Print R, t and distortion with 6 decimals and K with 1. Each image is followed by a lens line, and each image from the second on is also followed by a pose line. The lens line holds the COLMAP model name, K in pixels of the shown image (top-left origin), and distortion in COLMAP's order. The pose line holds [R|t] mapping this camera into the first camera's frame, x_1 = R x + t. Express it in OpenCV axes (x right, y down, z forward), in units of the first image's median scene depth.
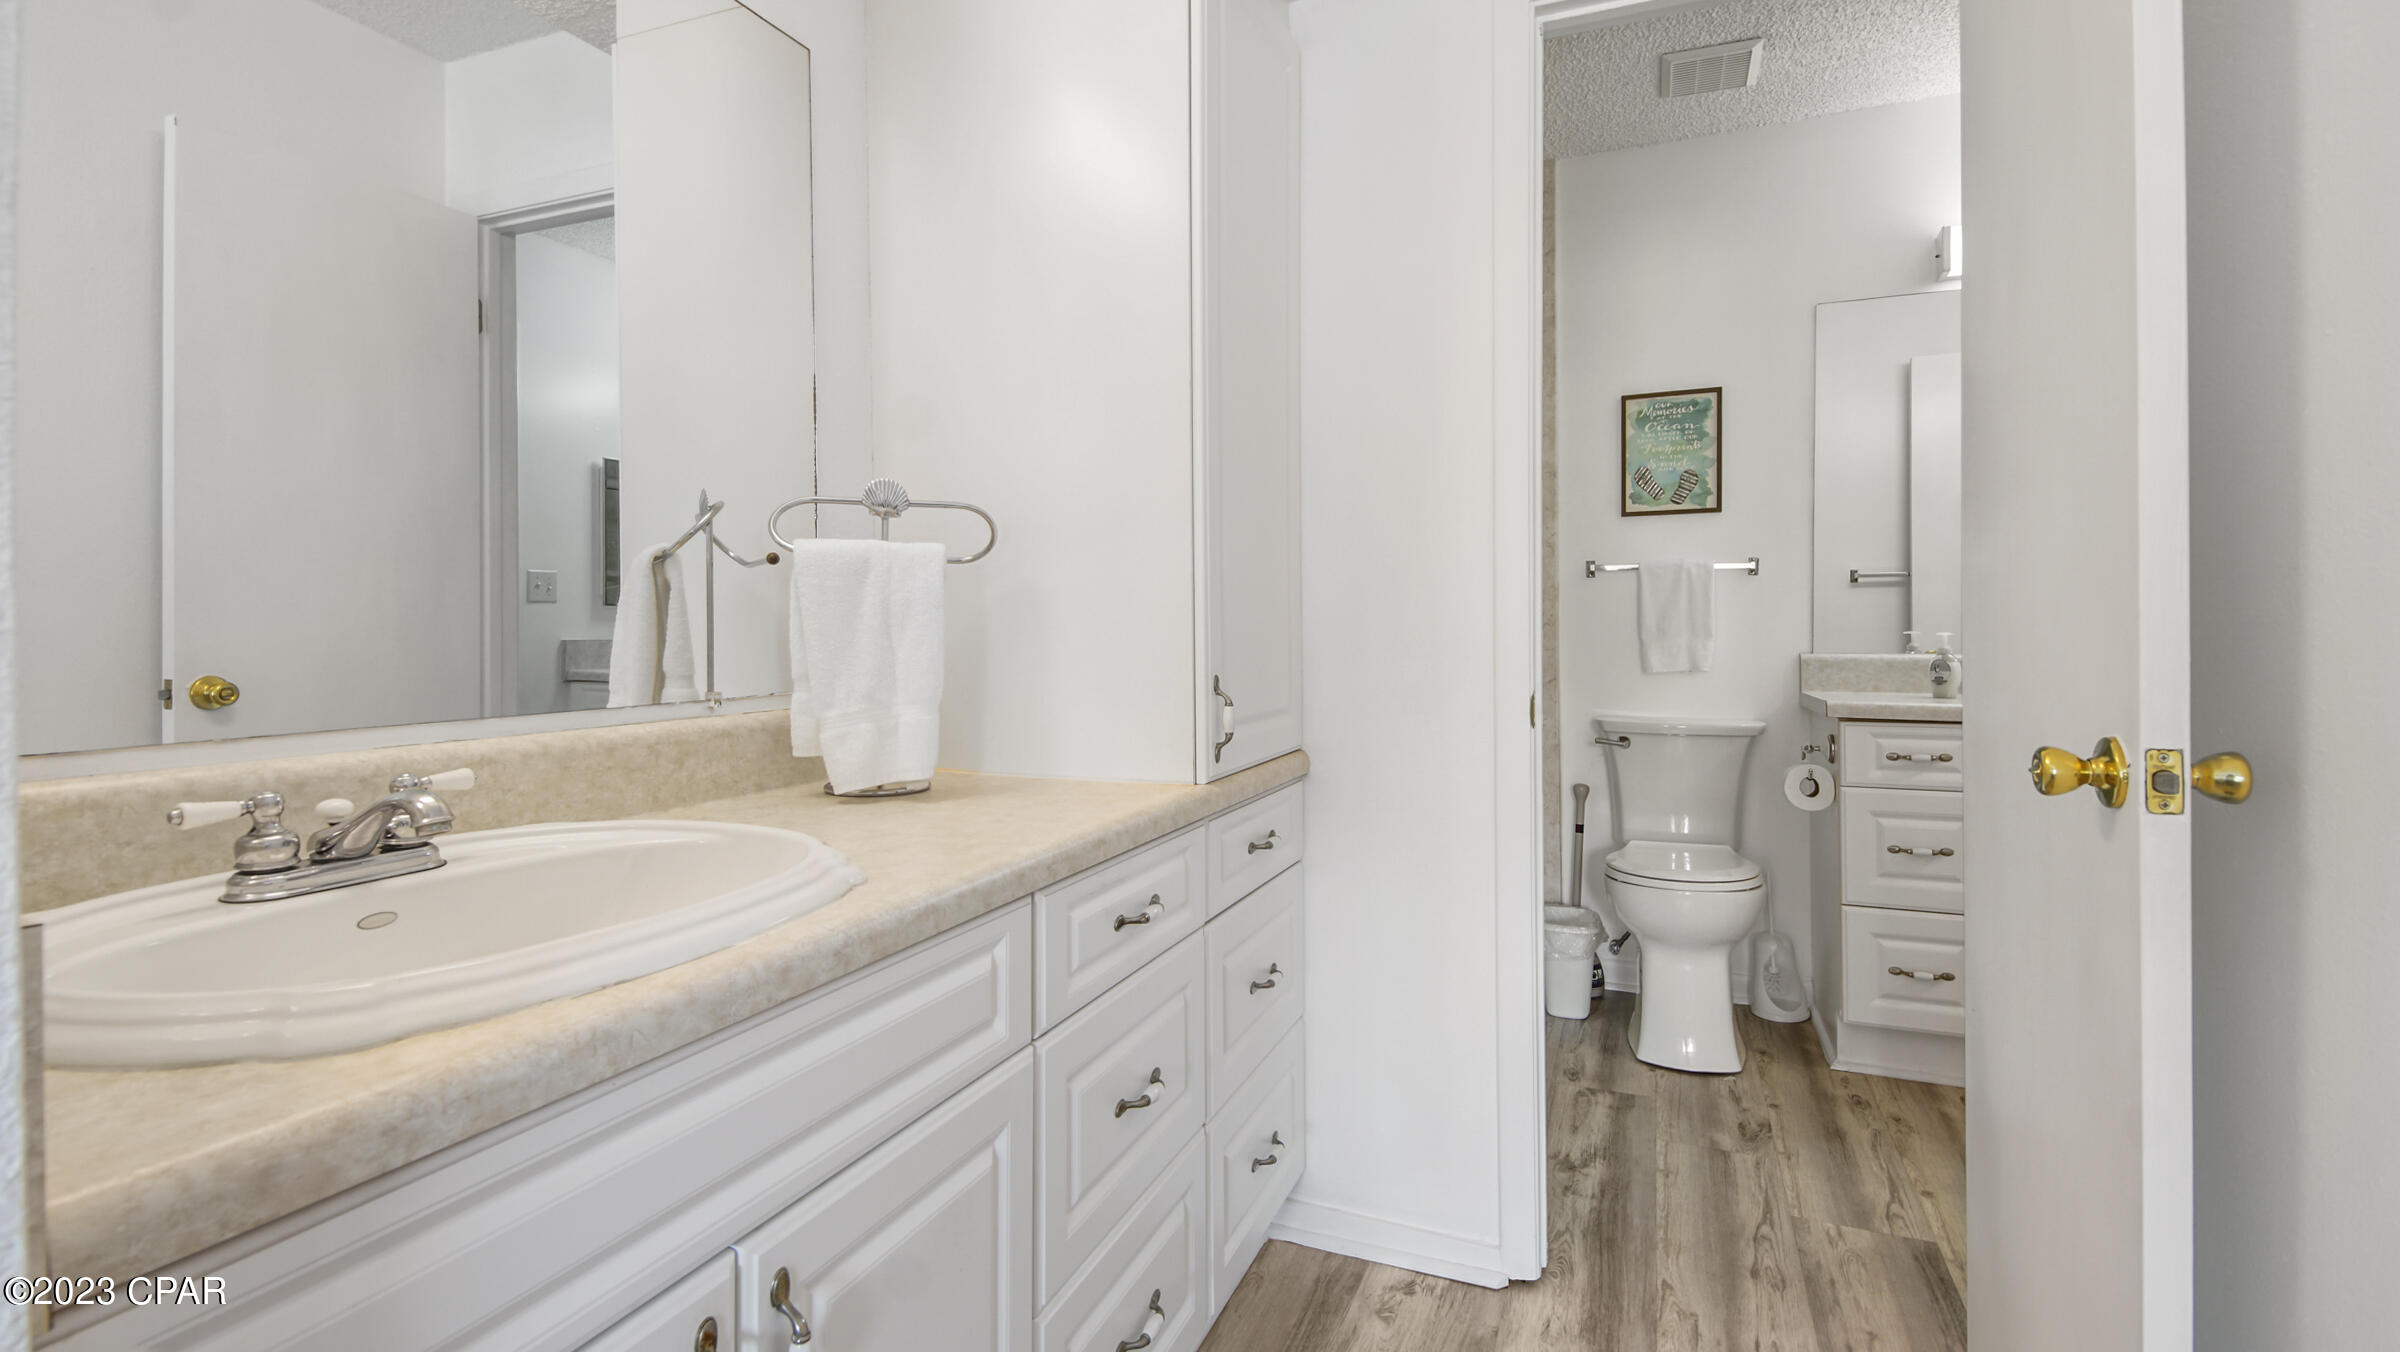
lens RADIAL K [[1082.5, 0, 1181.7], [0, 1082.5, 638.7], [0, 0, 1]] dist [0.021456, -0.015612]
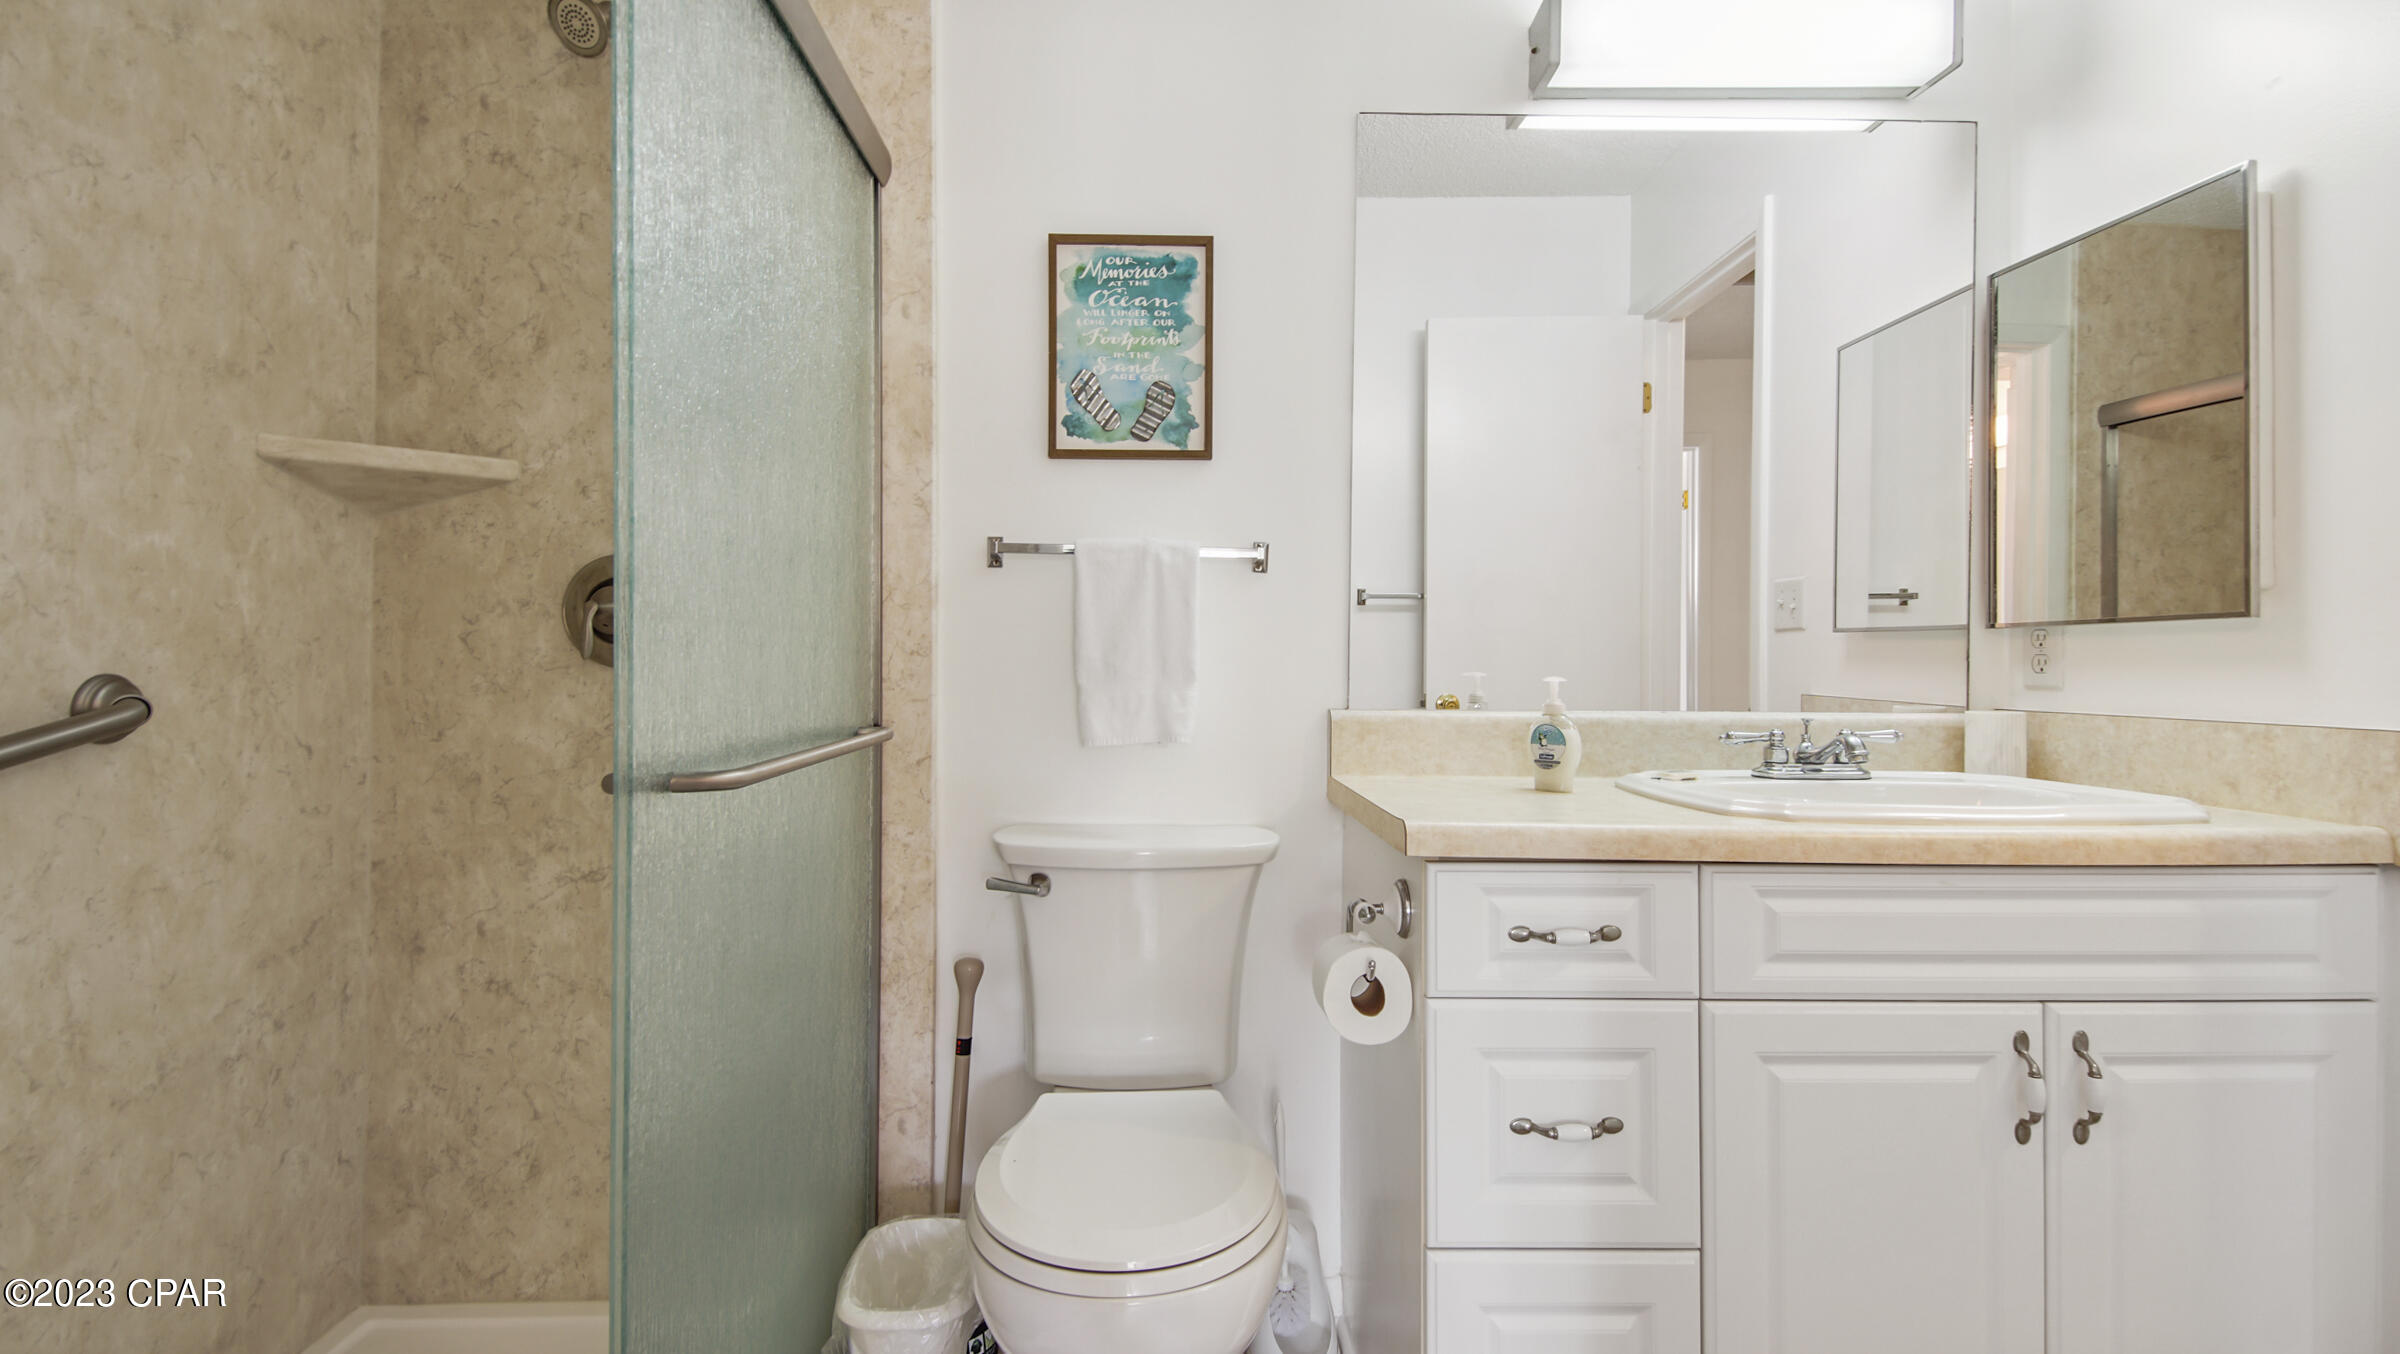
lens RADIAL K [[1082.5, 0, 1193.4], [0, 1082.5, 658.3], [0, 0, 1]] dist [0.021456, -0.015612]
pose [[0.902356, 0.010775, 0.430858, 0.244750], [-0.008173, 0.999935, -0.007891, -0.008227], [-0.430915, 0.003599, 0.902385, 0.493007]]
